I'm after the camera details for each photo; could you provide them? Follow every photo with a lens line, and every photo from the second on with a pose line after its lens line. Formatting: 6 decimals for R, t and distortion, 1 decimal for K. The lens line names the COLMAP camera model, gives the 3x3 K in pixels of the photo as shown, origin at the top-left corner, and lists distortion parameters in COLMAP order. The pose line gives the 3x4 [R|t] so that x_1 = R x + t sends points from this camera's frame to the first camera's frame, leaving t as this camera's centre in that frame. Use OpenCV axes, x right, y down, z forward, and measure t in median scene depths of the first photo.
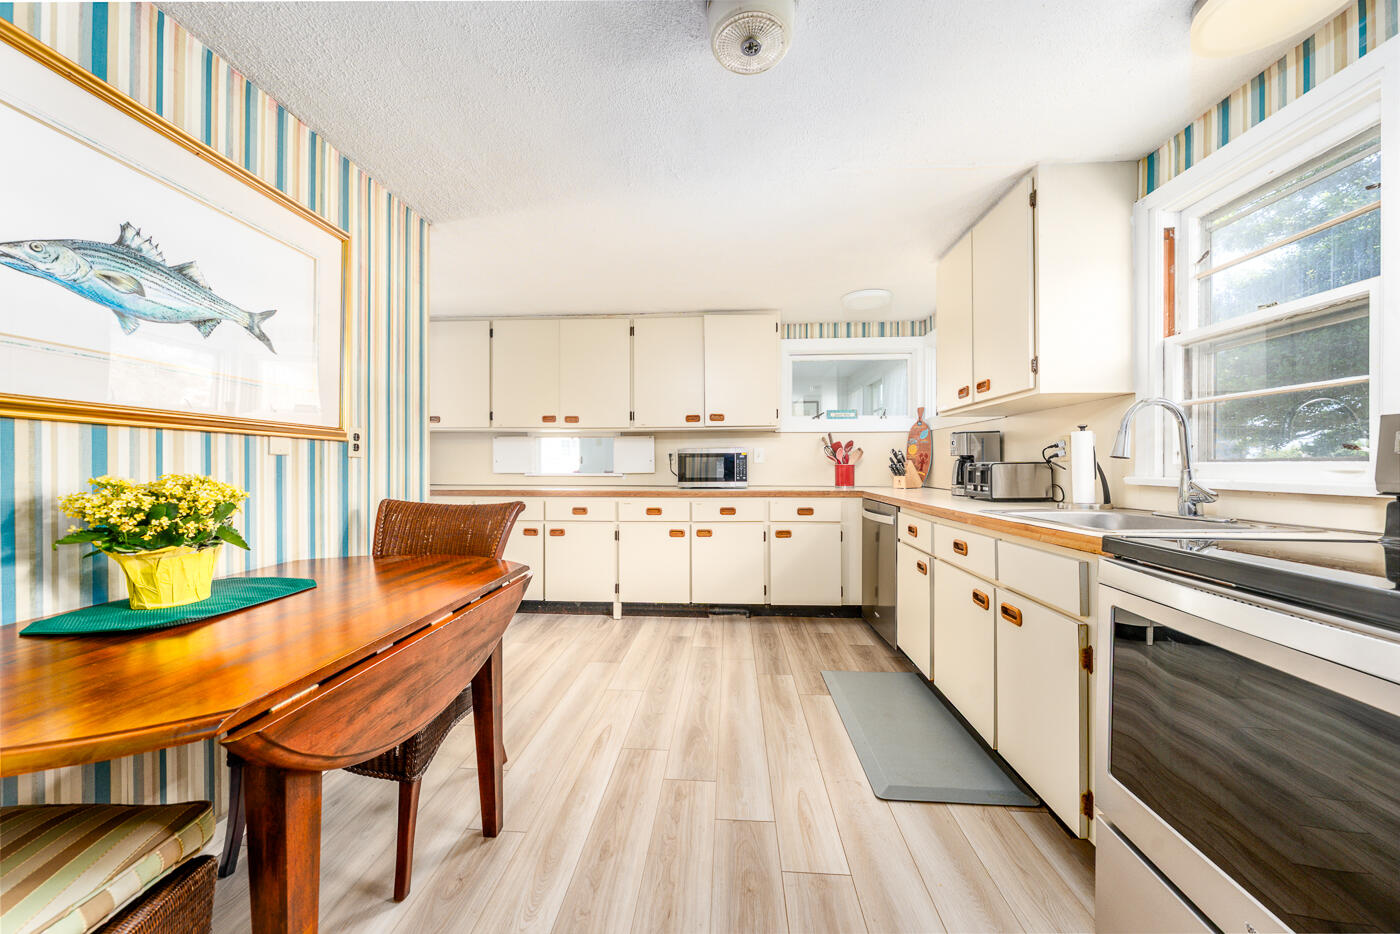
lens RADIAL K [[499.0, 0, 700.0], [0, 499.0, 467.0], [0, 0, 1]] dist [-0.000078, 0.000002]
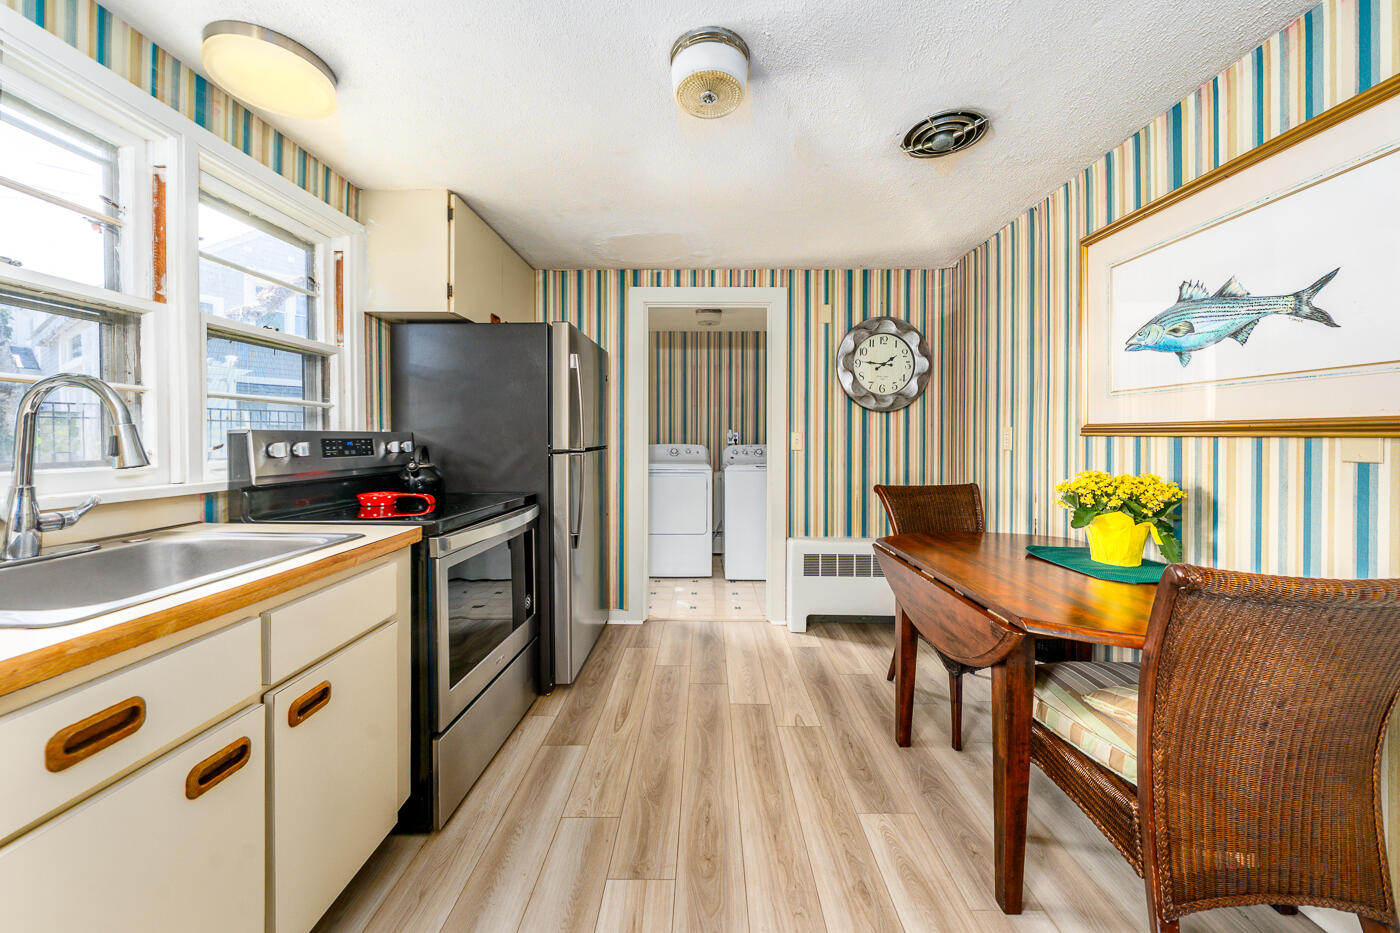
lens RADIAL K [[499.7, 0, 709.0], [0, 499.7, 440.6], [0, 0, 1]] dist [-0.000637, 0.000054]
pose [[-0.997217, -0.001947, -0.074524, 0.166665], [-0.002547, 0.999965, 0.007953, -0.069128], [0.074505, 0.008121, -0.997188, 1.918108]]
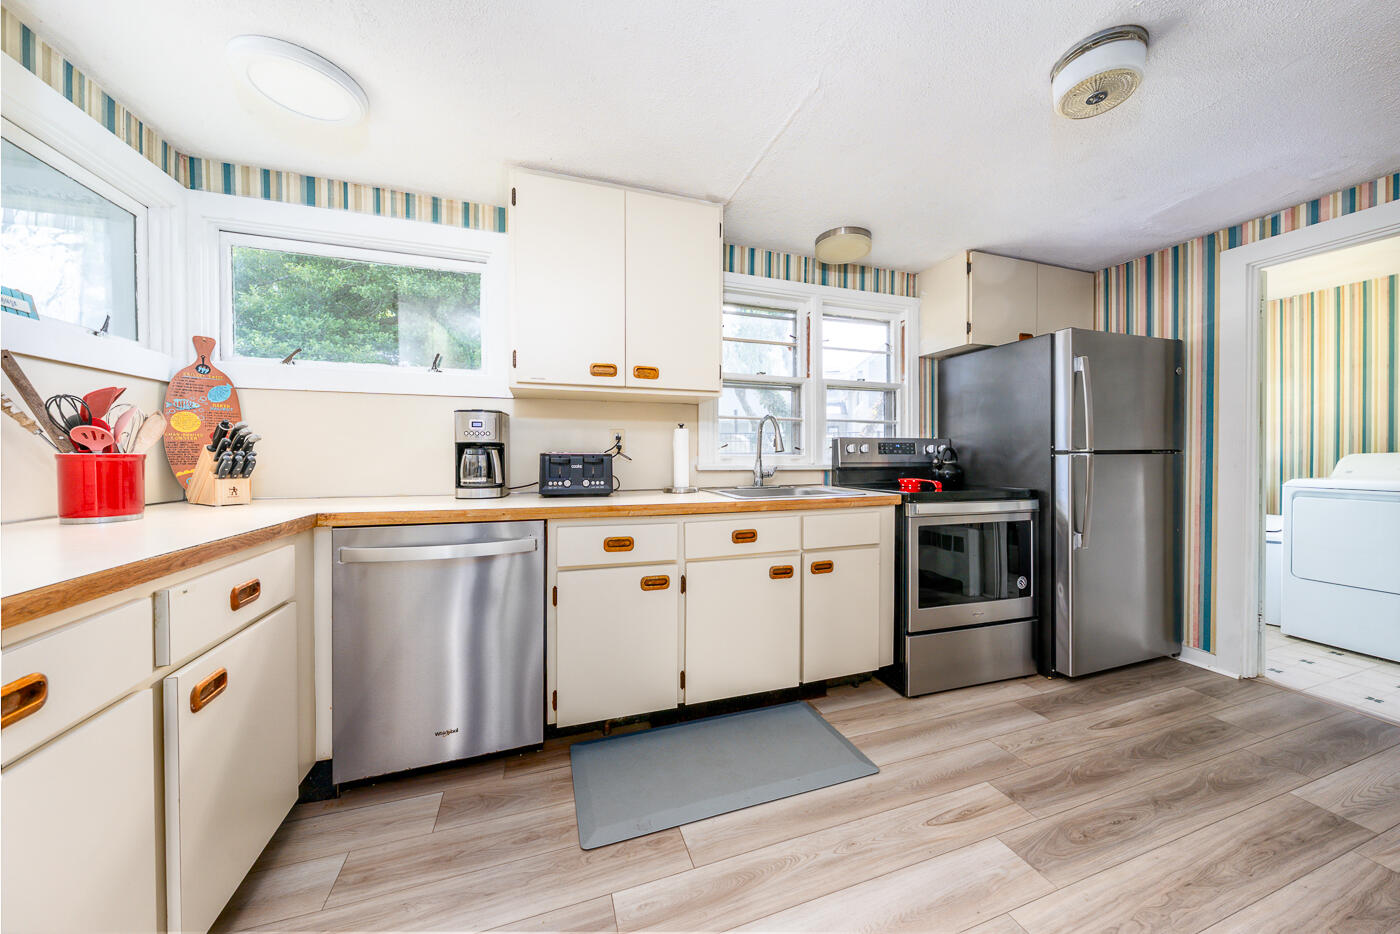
lens RADIAL K [[485.5, 0, 706.3], [0, 485.5, 458.4], [0, 0, 1]] dist [-0.005837, -0.000015]
pose [[-0.397174, -0.008205, 0.917707, -0.511808], [0.000713, 0.999957, 0.009249, -0.014460], [-0.917743, 0.004327, -0.397151, 2.043945]]
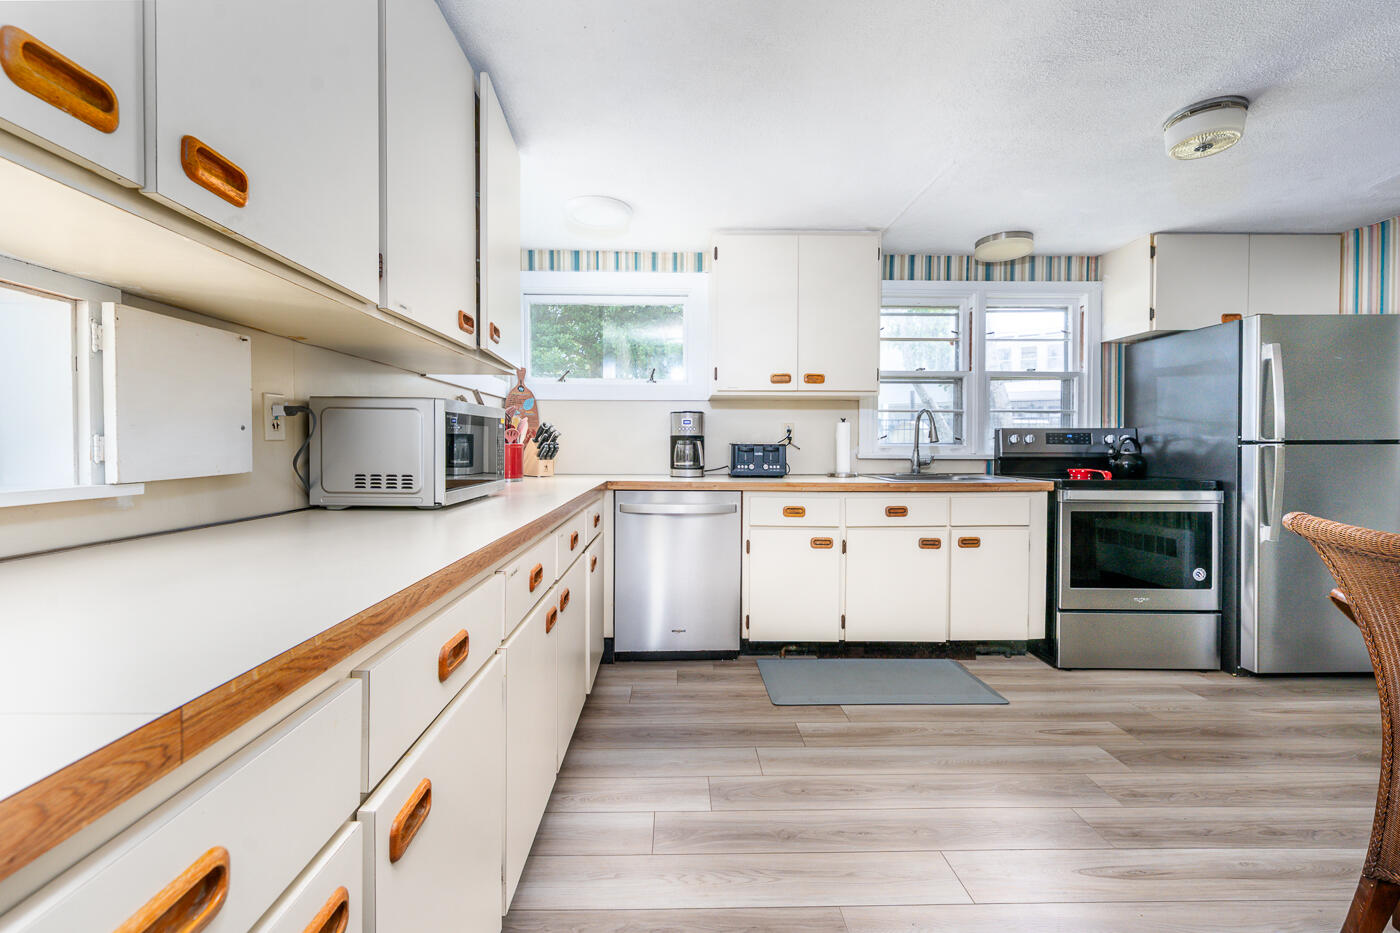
lens RADIAL K [[596.4, 0, 677.8], [0, 596.4, 453.8], [0, 0, 1]] dist [-0.000157, 0.000144]
pose [[-0.084502, -0.016623, 0.996285, -1.299145], [0.000258, 0.999860, 0.016705, -0.015488], [-0.996423, 0.001669, -0.084486, 2.333568]]
